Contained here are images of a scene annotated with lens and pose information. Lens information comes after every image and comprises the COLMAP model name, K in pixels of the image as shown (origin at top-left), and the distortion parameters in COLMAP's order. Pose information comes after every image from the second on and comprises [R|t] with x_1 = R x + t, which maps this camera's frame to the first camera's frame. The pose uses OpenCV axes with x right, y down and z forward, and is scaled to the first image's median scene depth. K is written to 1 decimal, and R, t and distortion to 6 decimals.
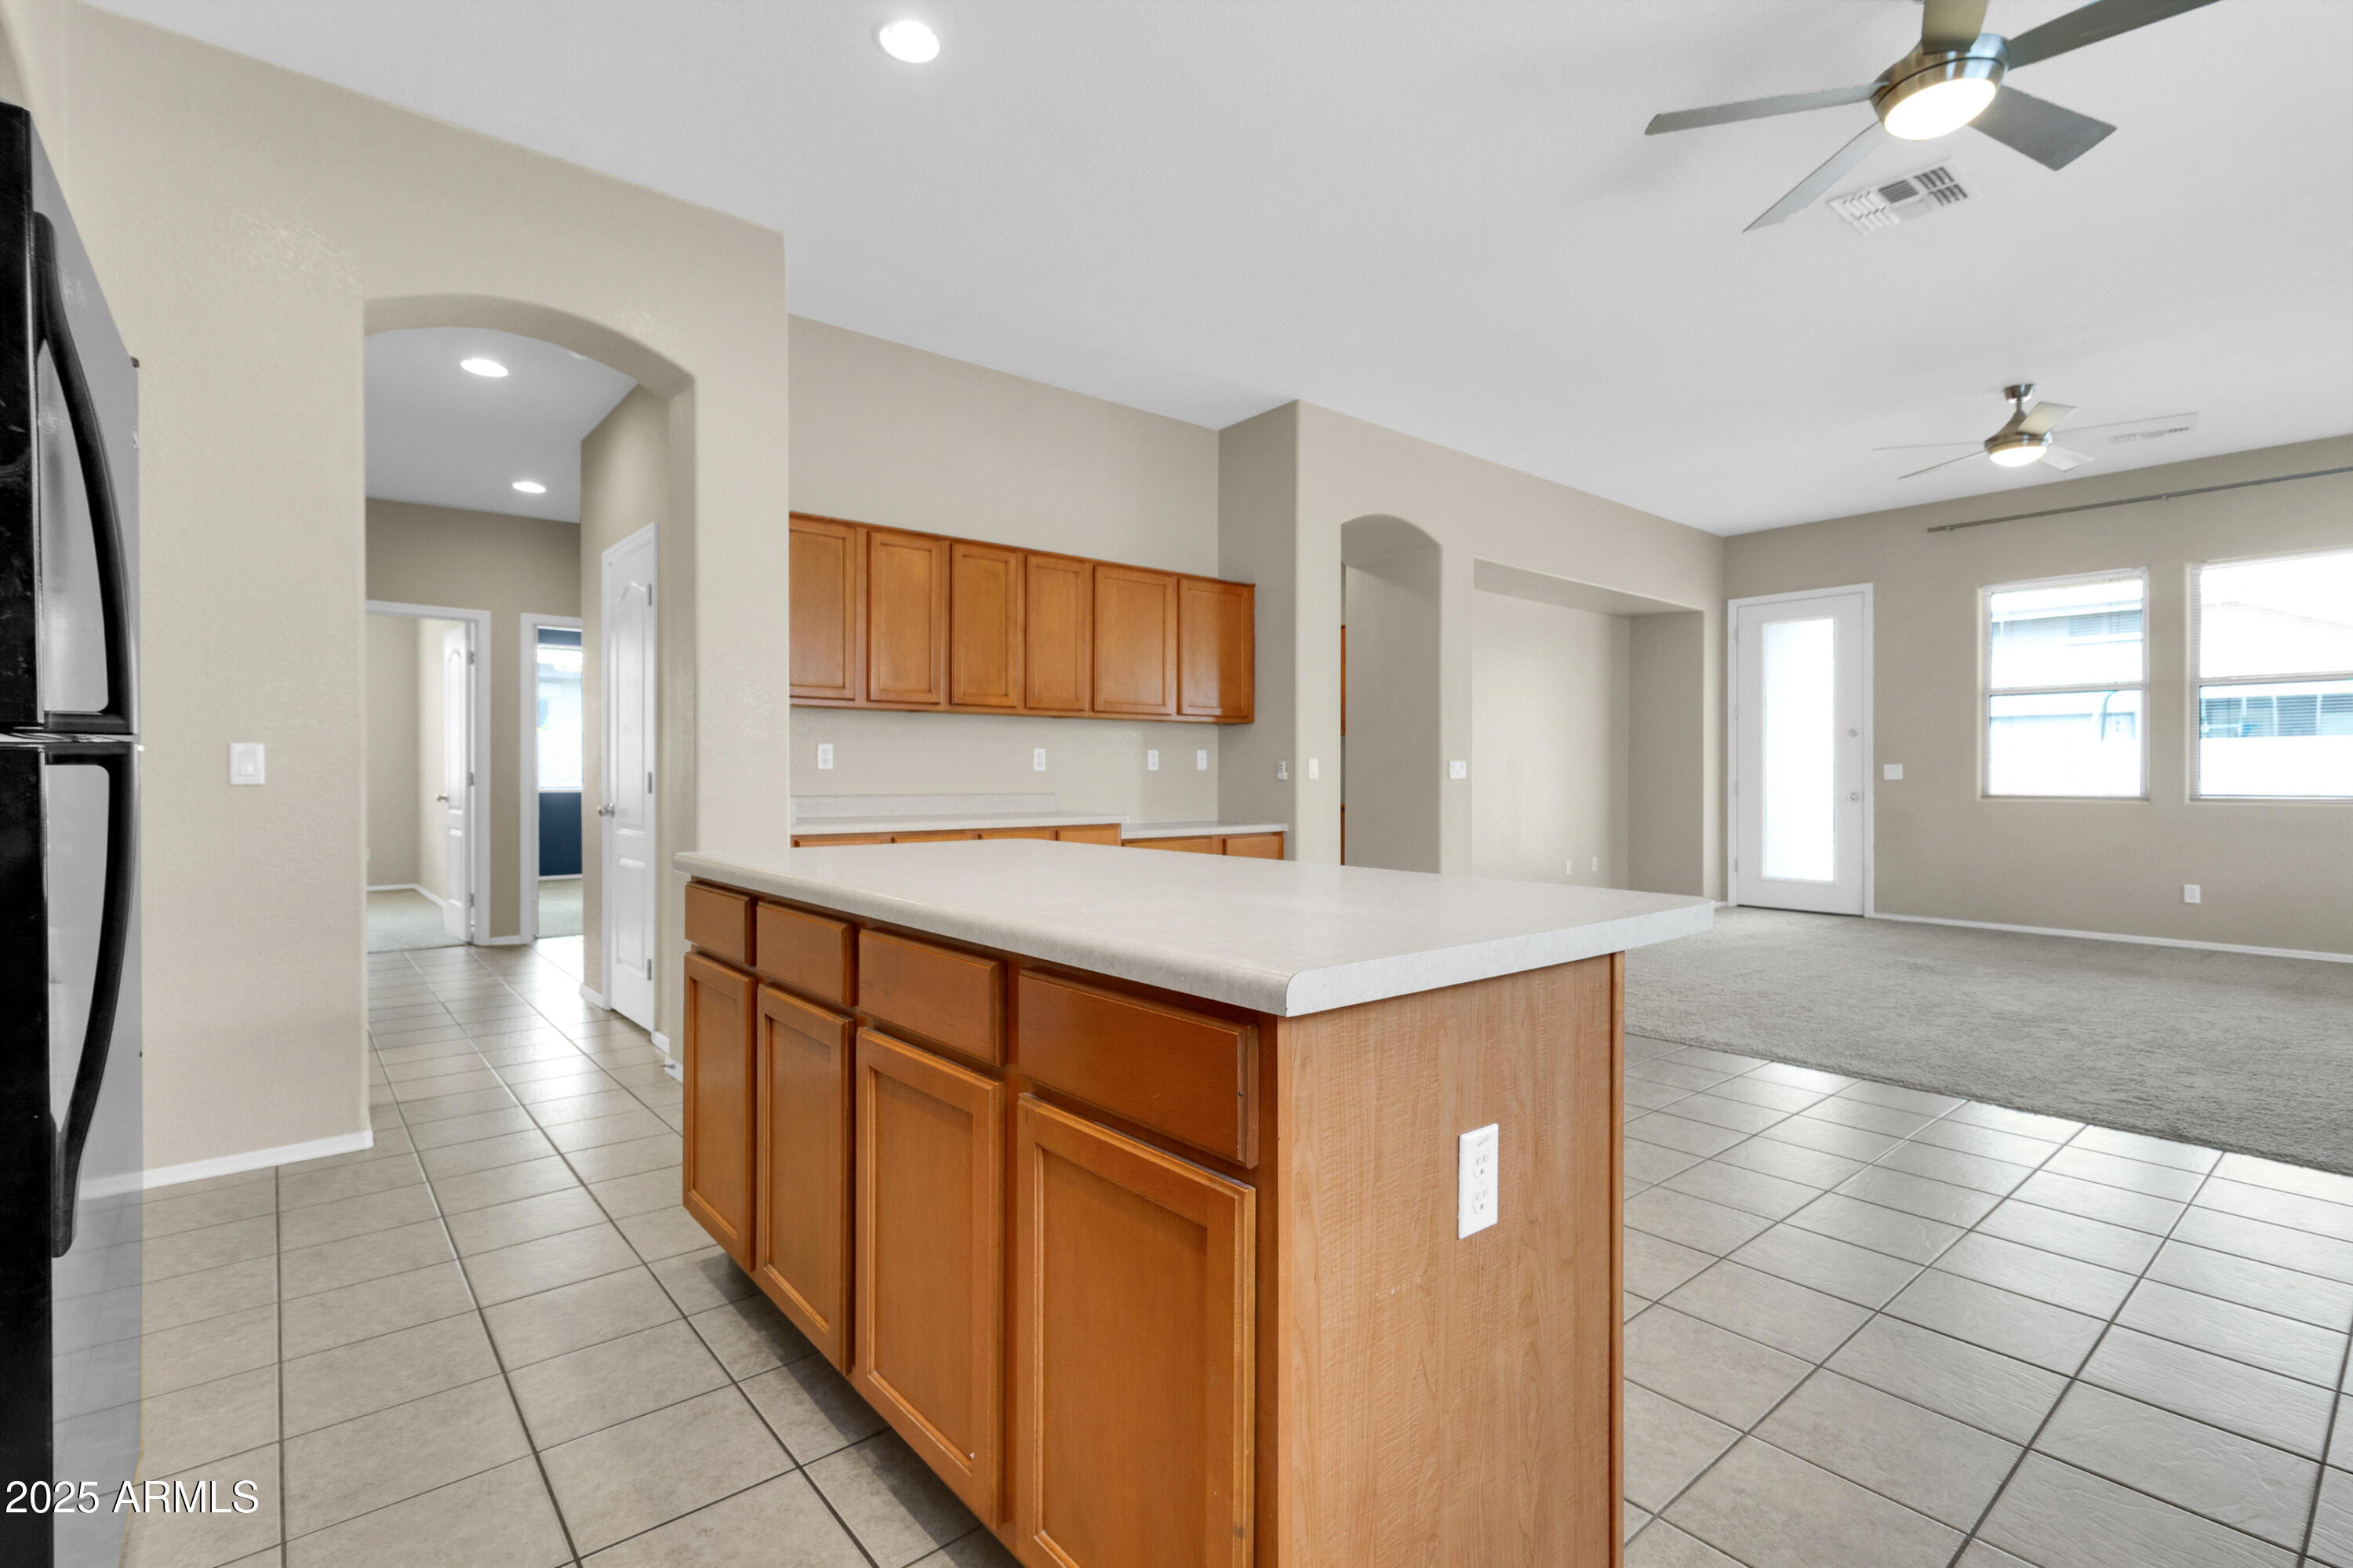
lens RADIAL K [[1070.8, 0, 1185.0], [0, 1070.8, 778.8], [0, 0, 1]] dist [0.002261, 0.000303]
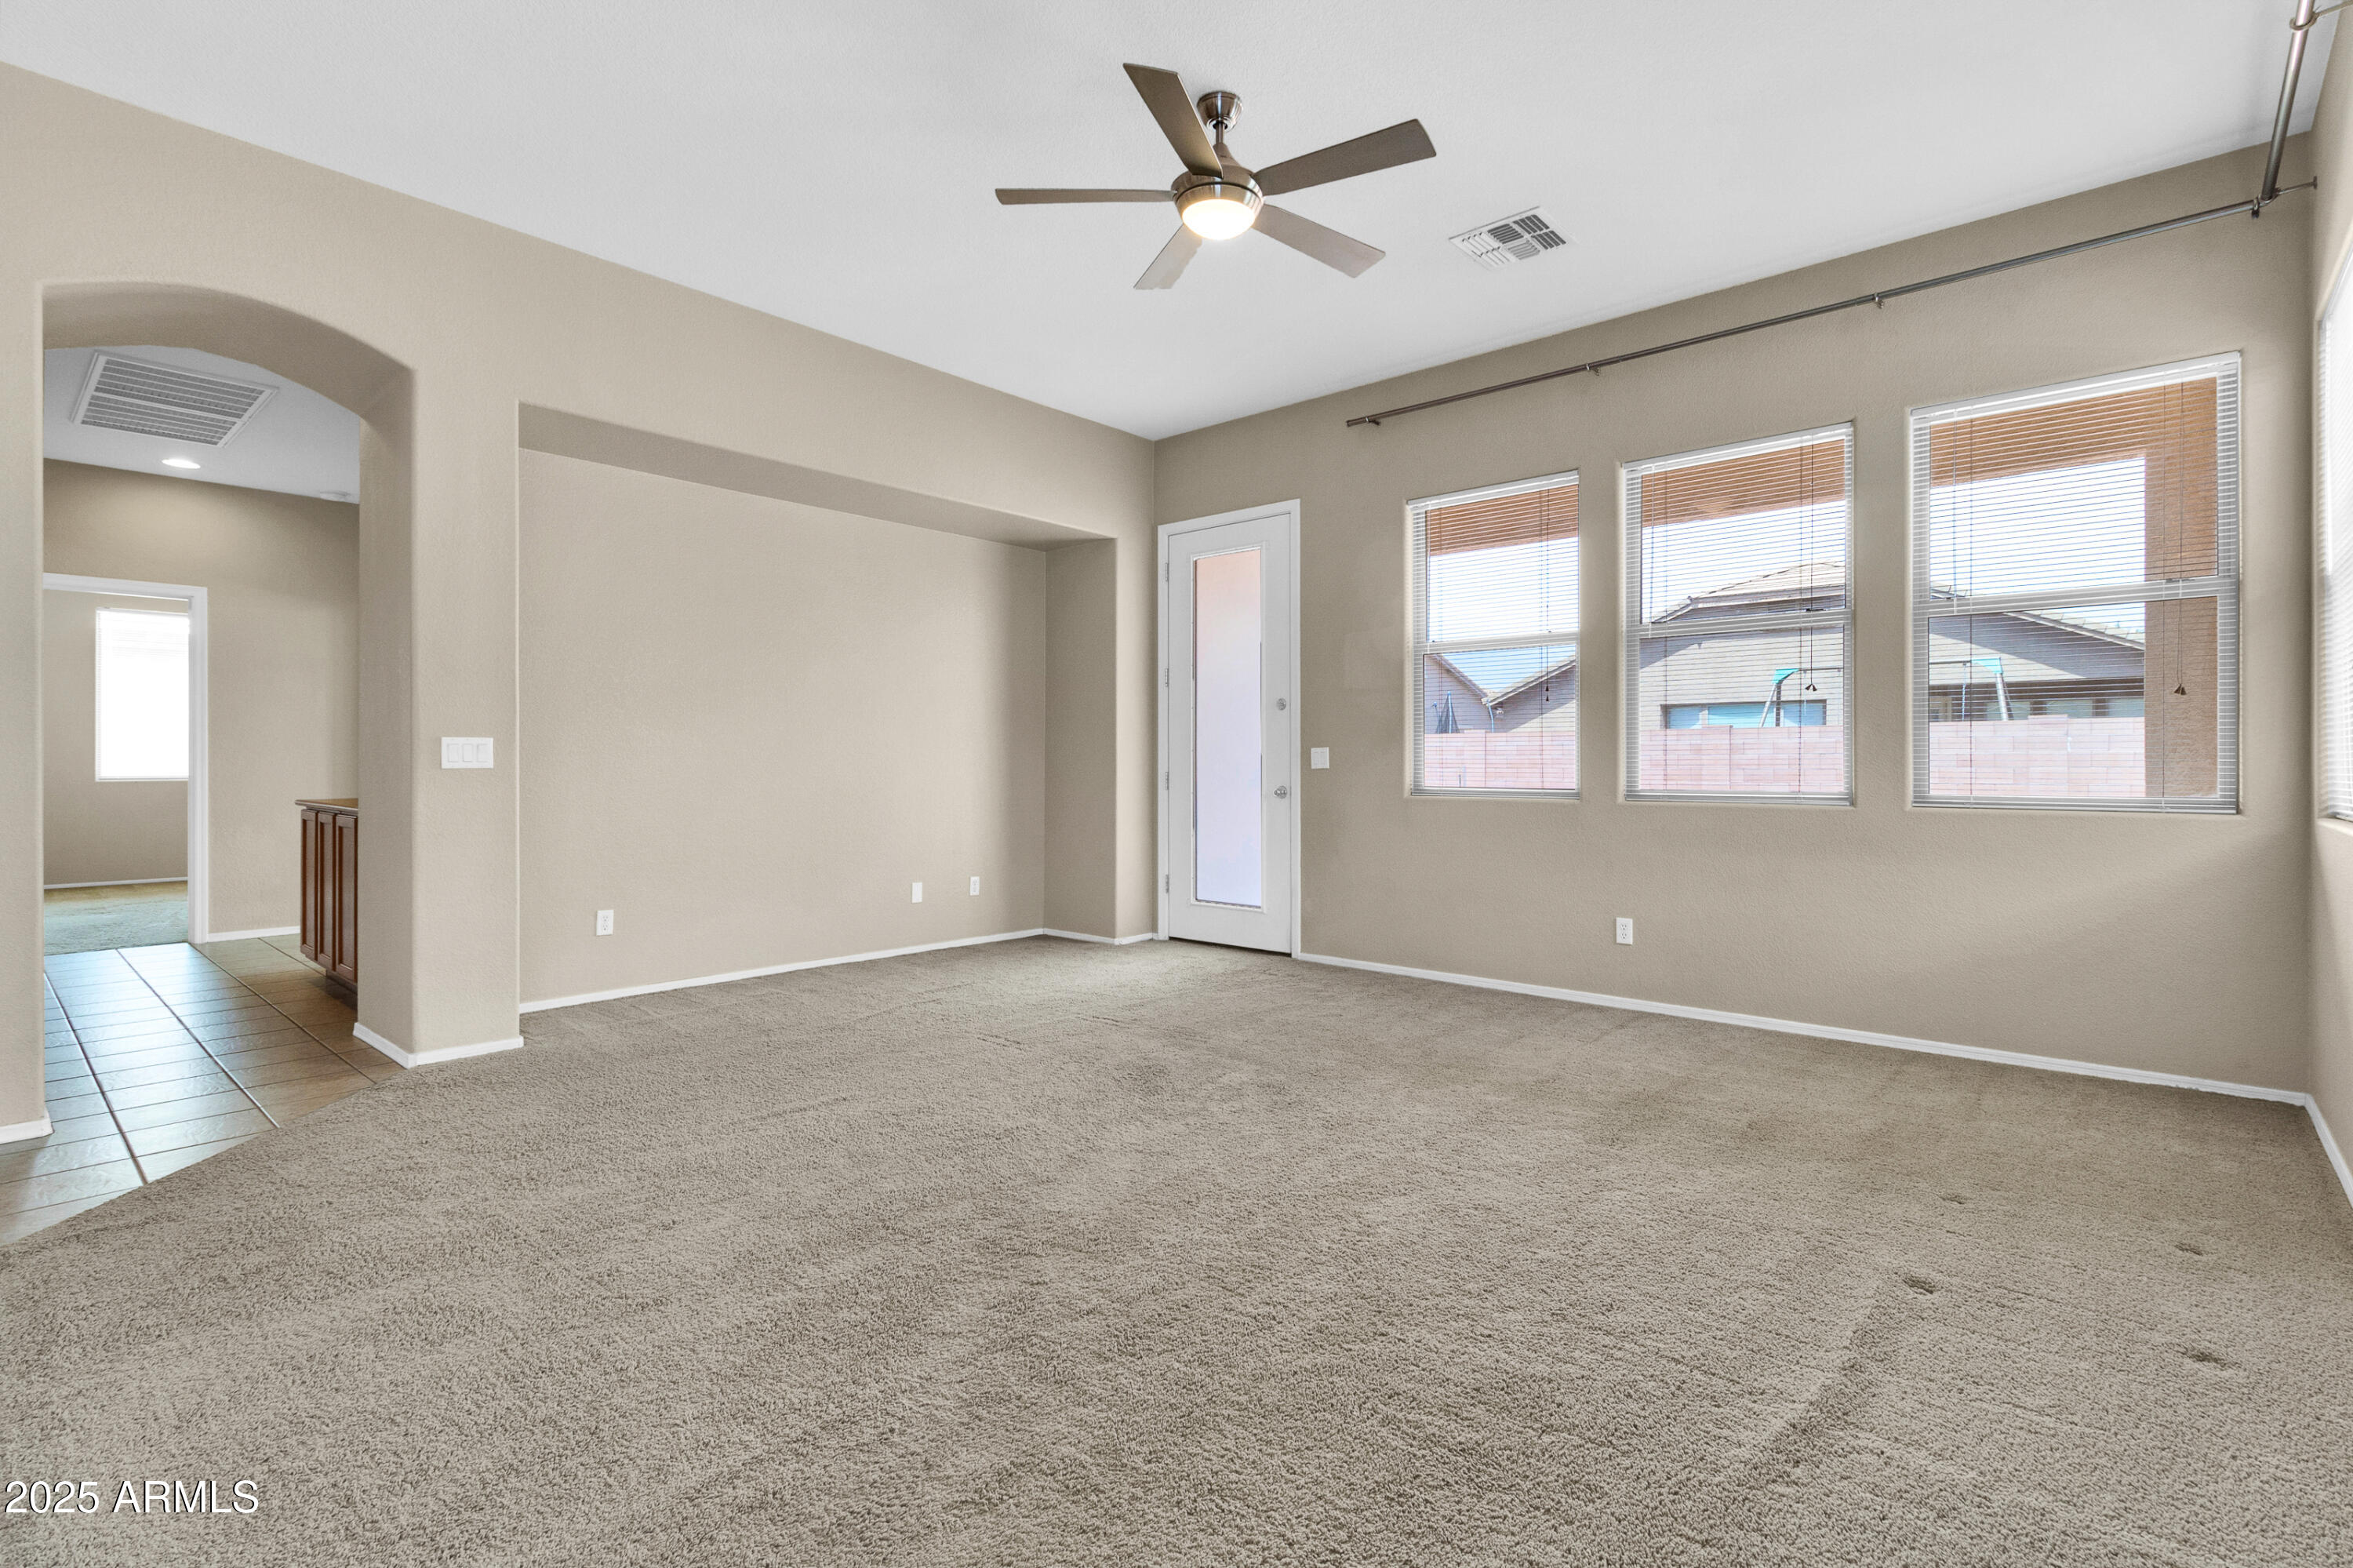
lens RADIAL K [[1086.9, 0, 1186.1], [0, 1086.9, 768.0], [0, 0, 1]] dist [0.003469, 0.000975]
pose [[0.988191, -0.000653, 0.153226, 0.451126], [0.000623, 1.000000, 0.000240, -0.000016], [-0.153227, -0.000142, 0.988191, 0.280814]]
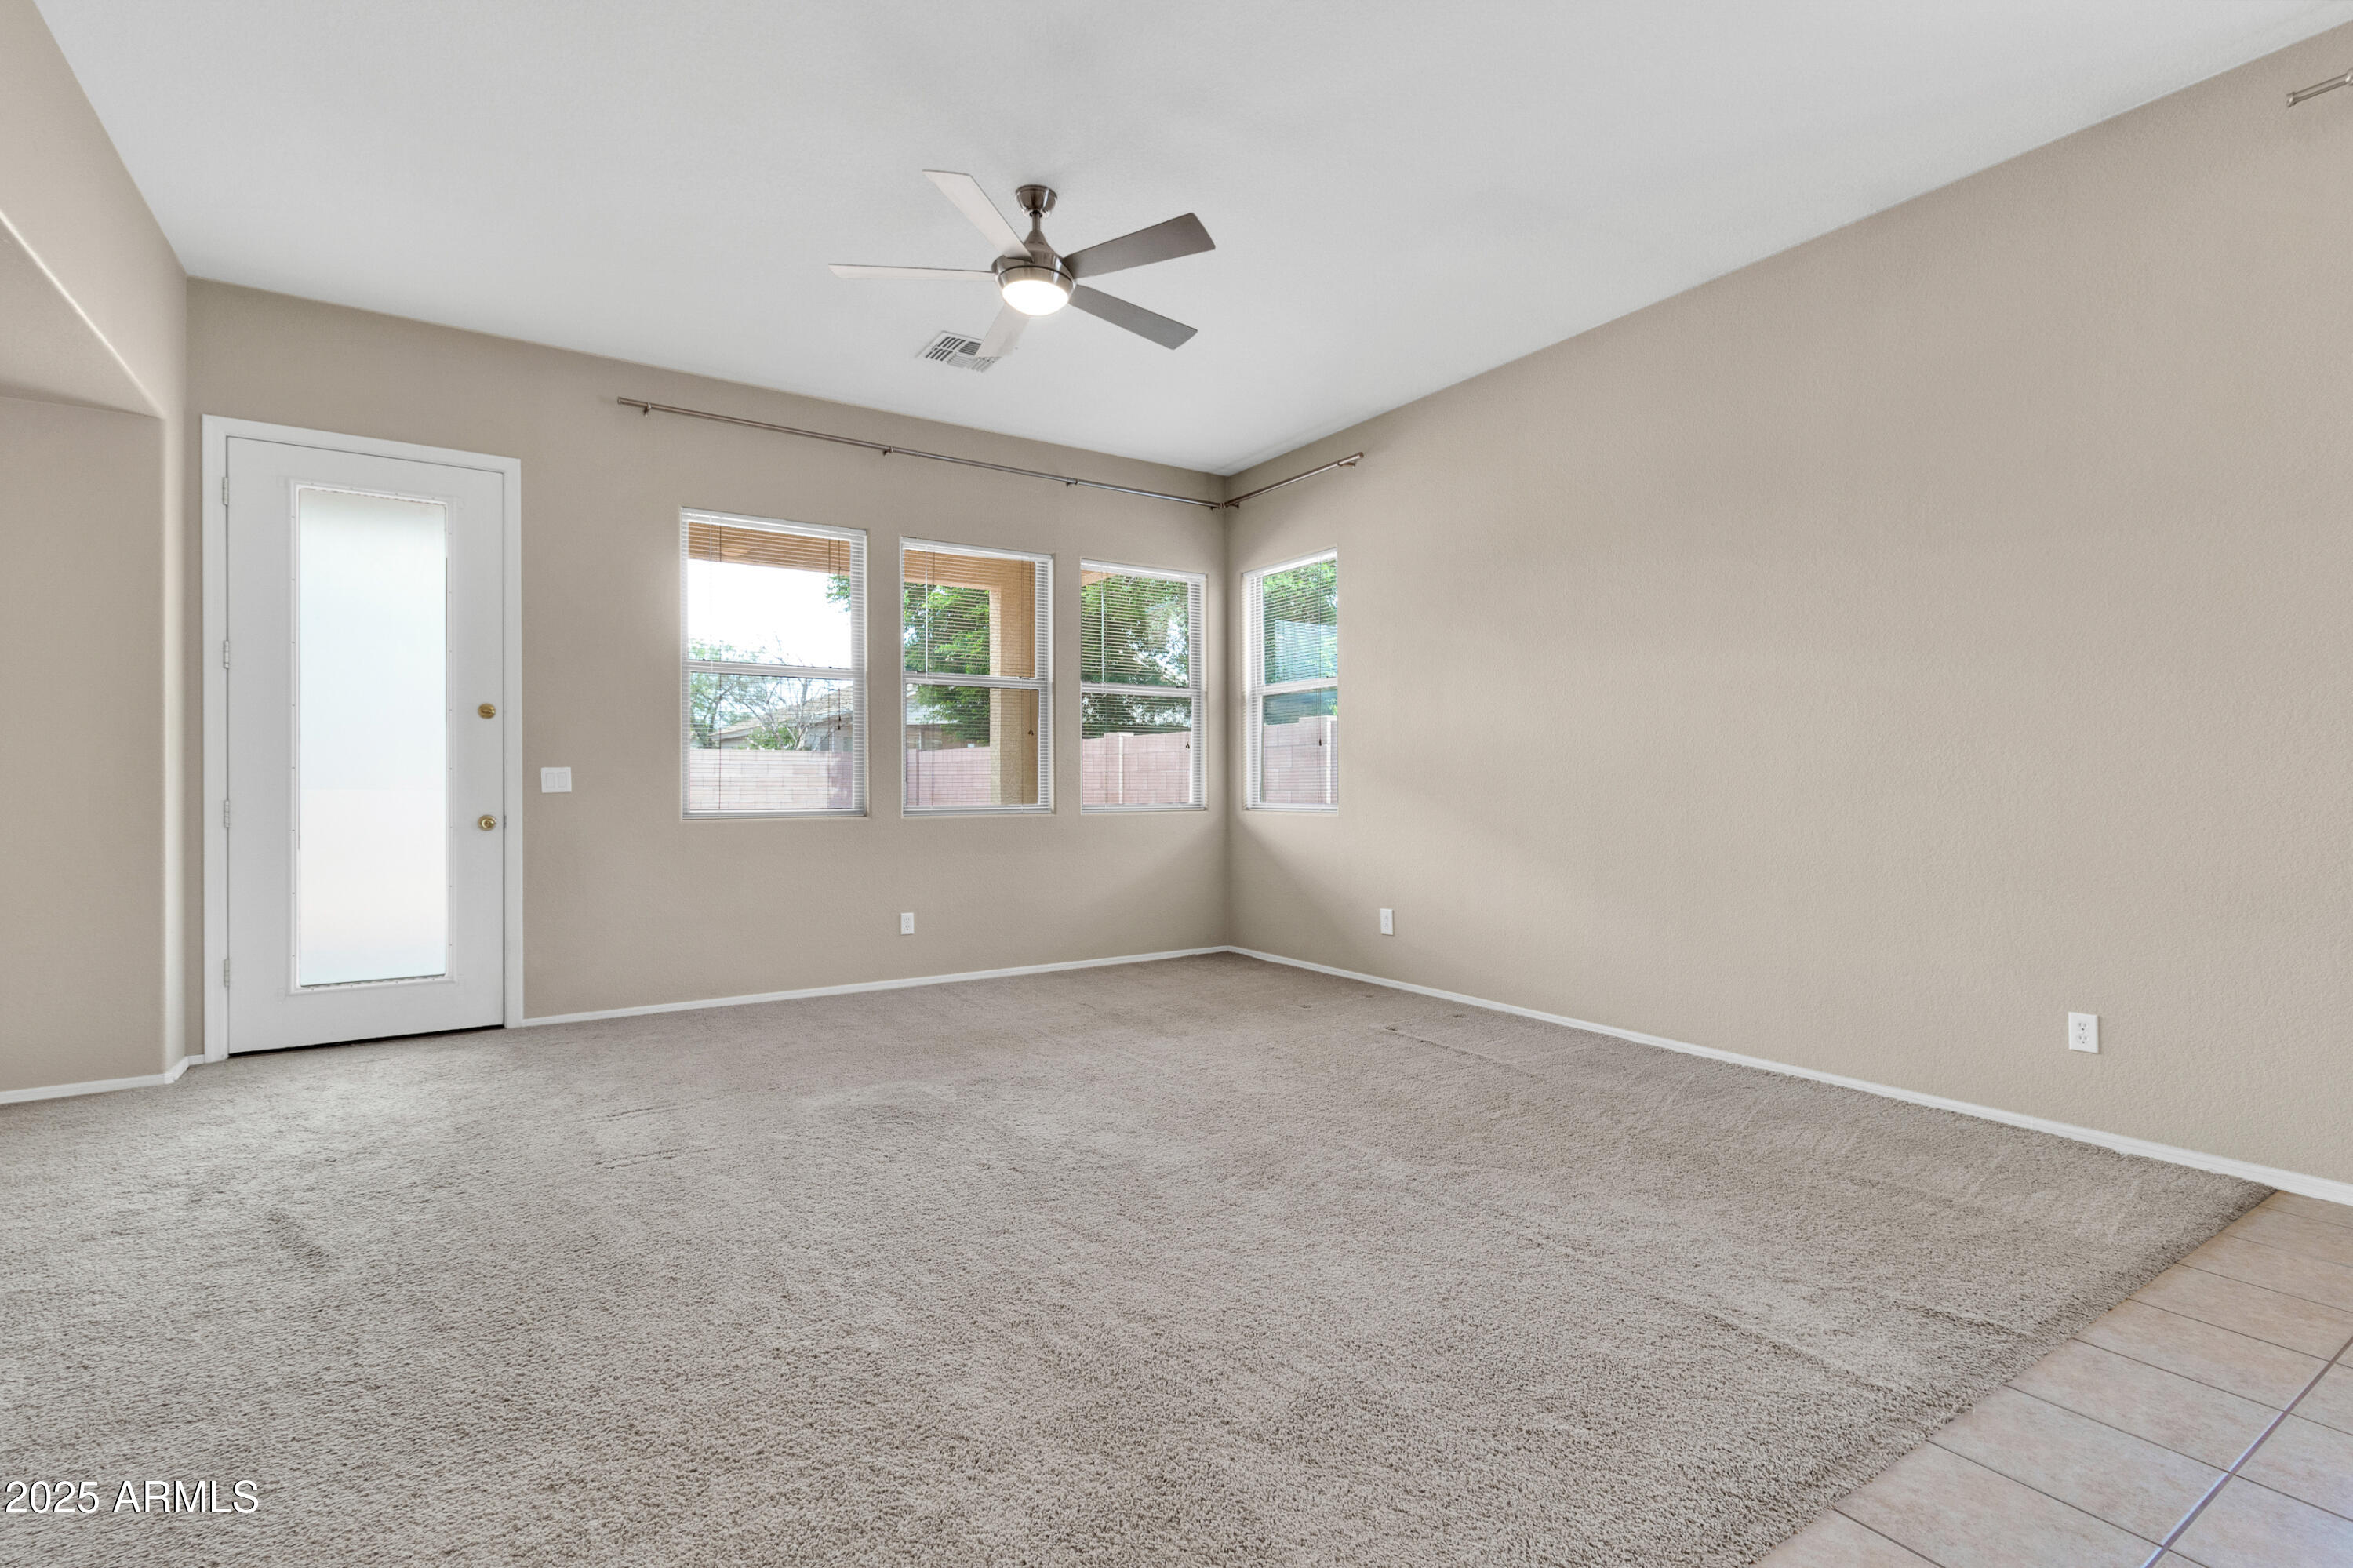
lens RADIAL K [[1092.5, 0, 1191.5], [0, 1092.5, 787.1], [0, 0, 1]] dist [0.002314, -0.000325]
pose [[0.102515, -0.003648, 0.994725, 0.079362], [0.007135, 0.999970, 0.002931, -0.001588], [-0.994706, 0.006797, 0.102538, 0.569941]]
